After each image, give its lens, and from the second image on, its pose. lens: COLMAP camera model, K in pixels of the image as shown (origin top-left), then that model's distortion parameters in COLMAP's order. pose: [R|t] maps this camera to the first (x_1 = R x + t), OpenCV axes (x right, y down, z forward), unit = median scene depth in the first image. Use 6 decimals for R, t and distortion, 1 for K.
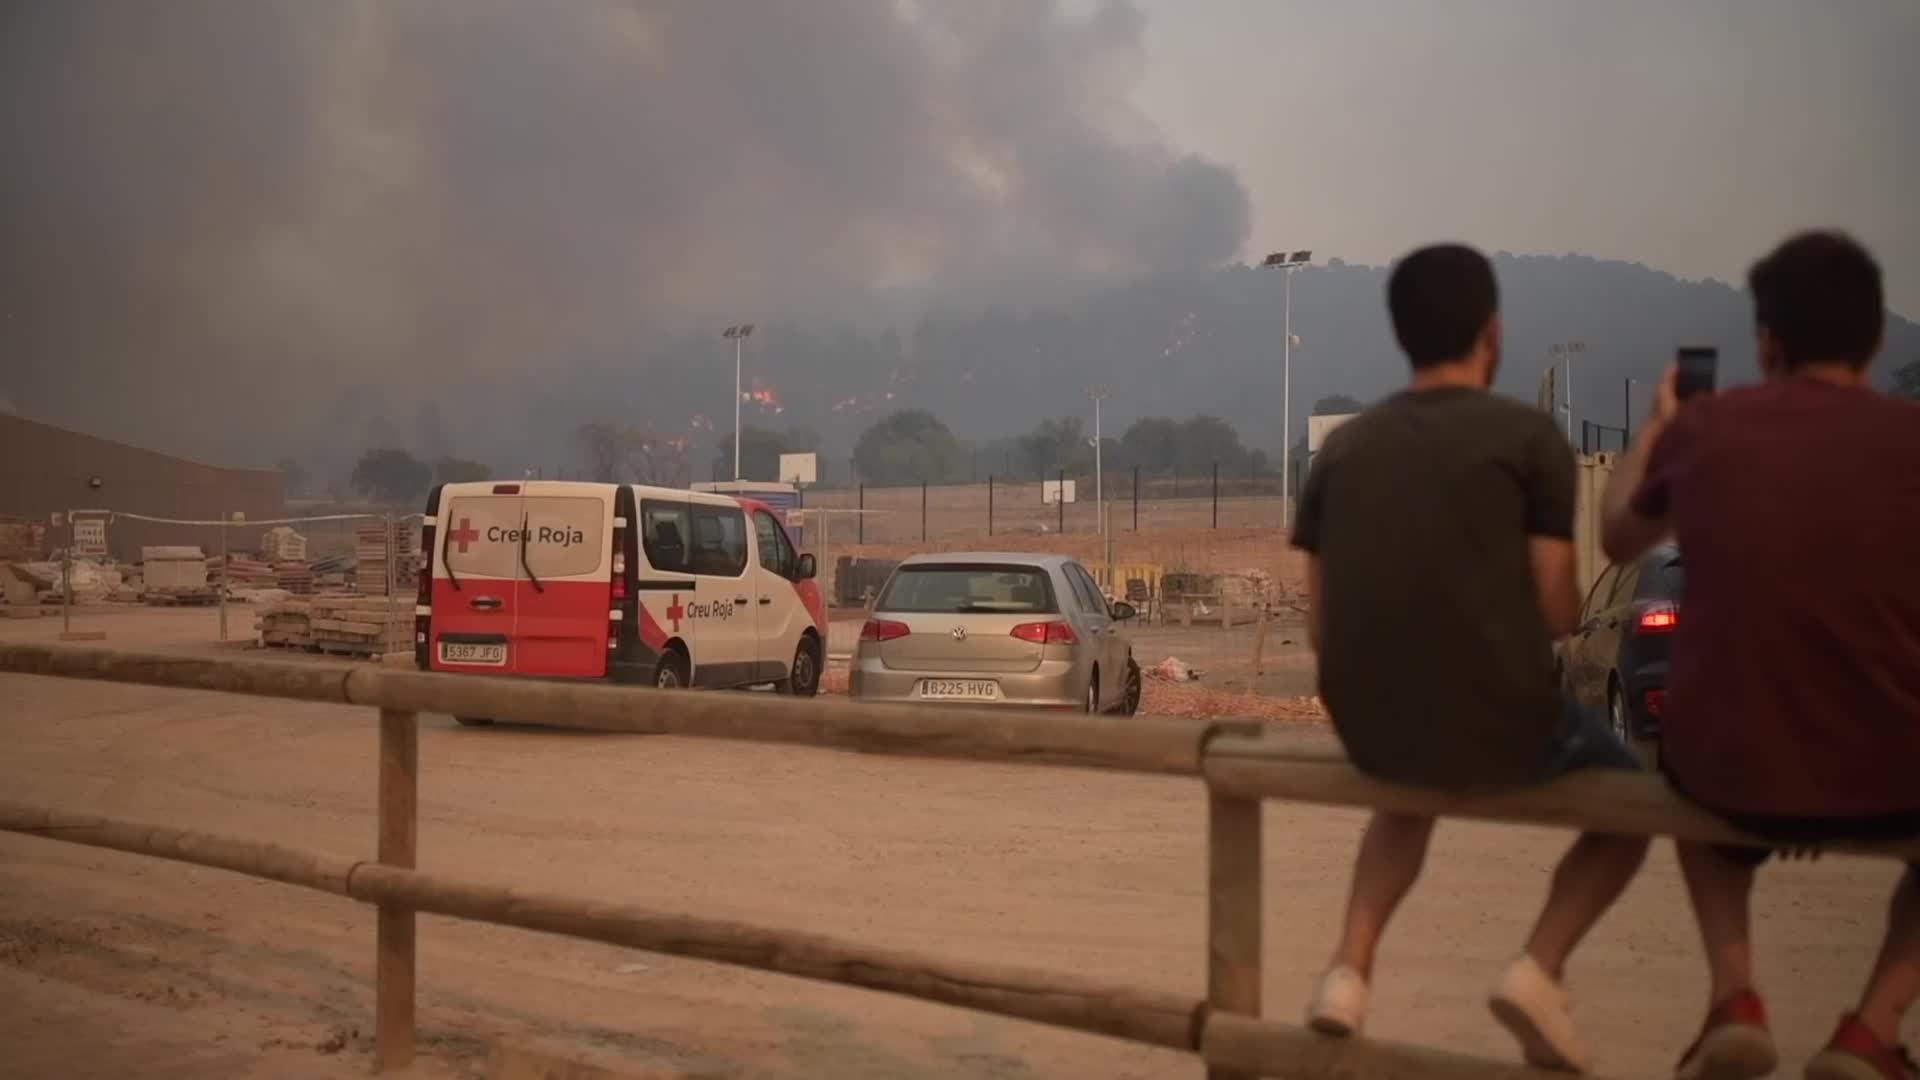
lens RADIAL K [[1417.2, 0, 931.0], [0, 1417.2, 544.6], [0, 0, 1]] dist [-0.005567, 0.000616]
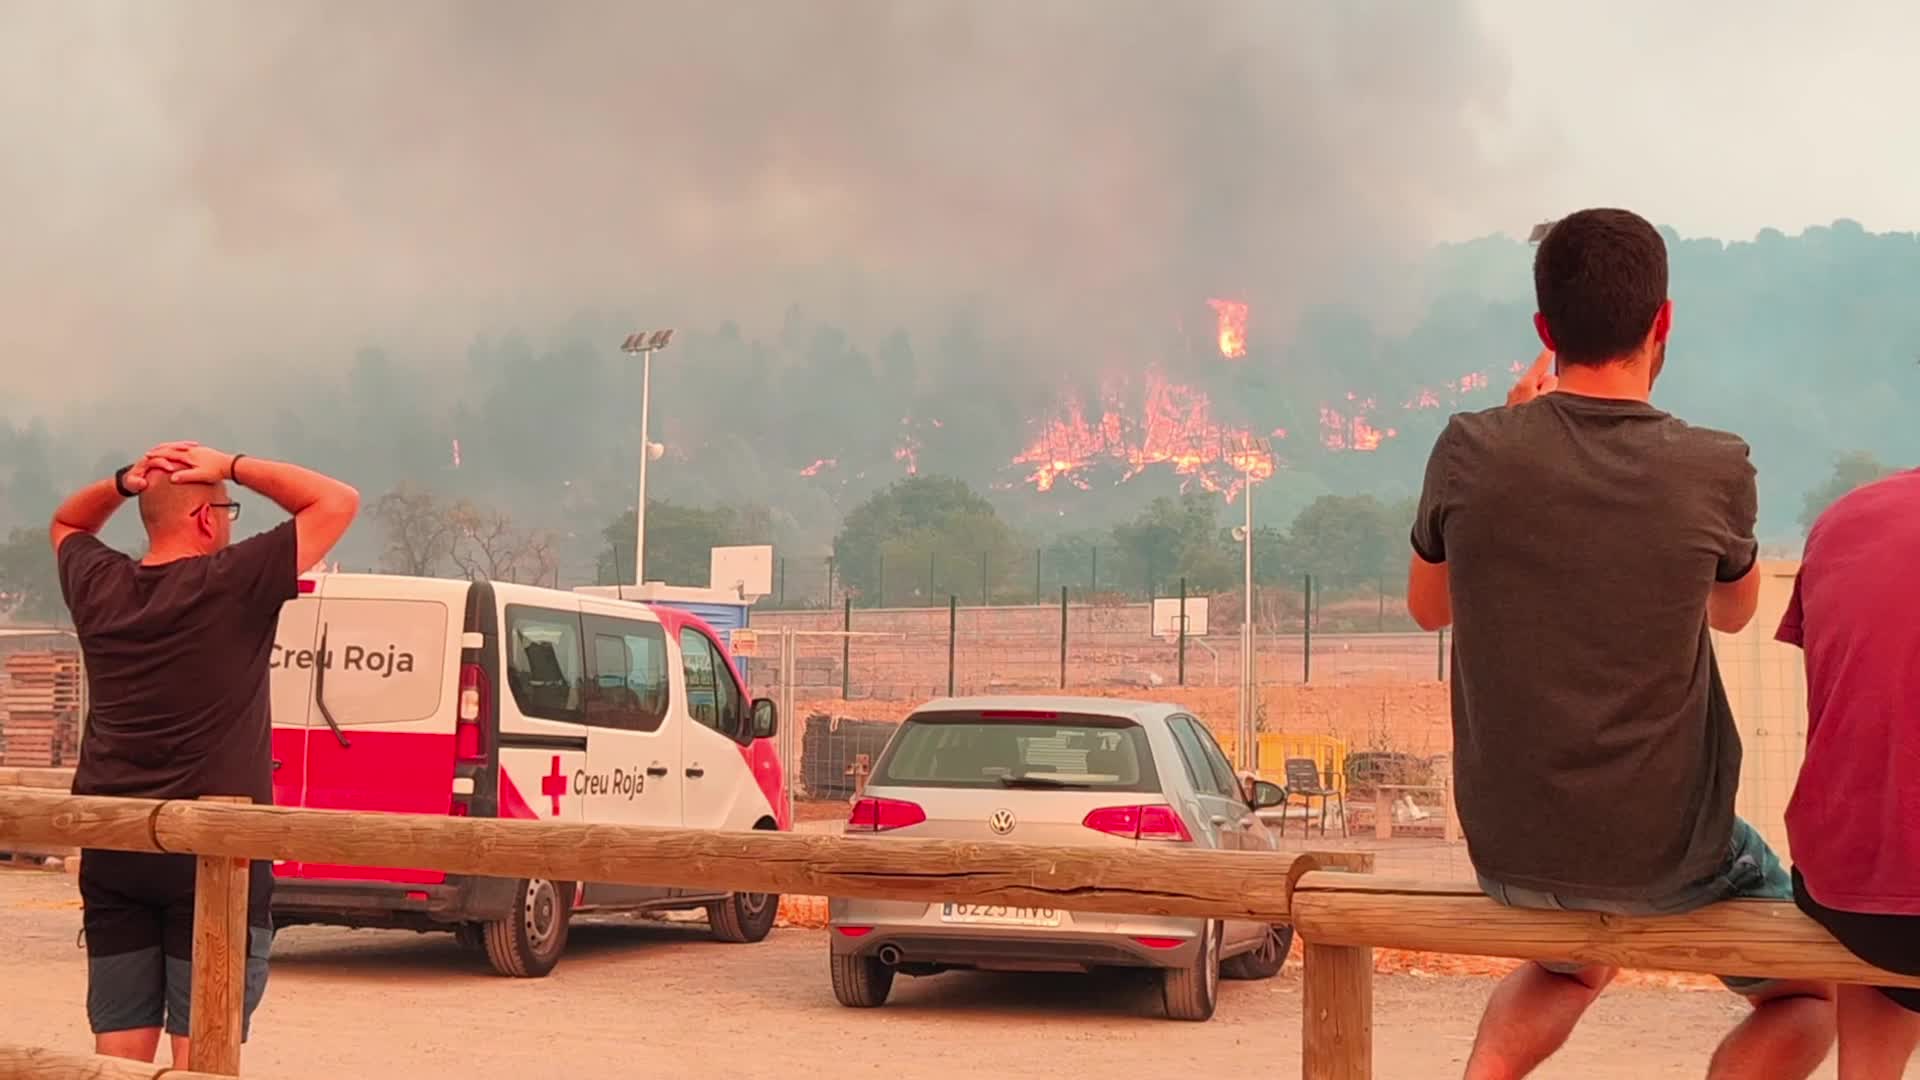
lens RADIAL K [[1615.9, 0, 960.4], [0, 1615.9, 539.7], [0, 0, 1]] dist [0.024558, 0.009094]
pose [[0.999915, 0.012064, 0.004998, -0.004457], [-0.011859, 0.999162, -0.039185, -0.036220], [-0.005466, 0.039123, 0.999219, 0.279156]]
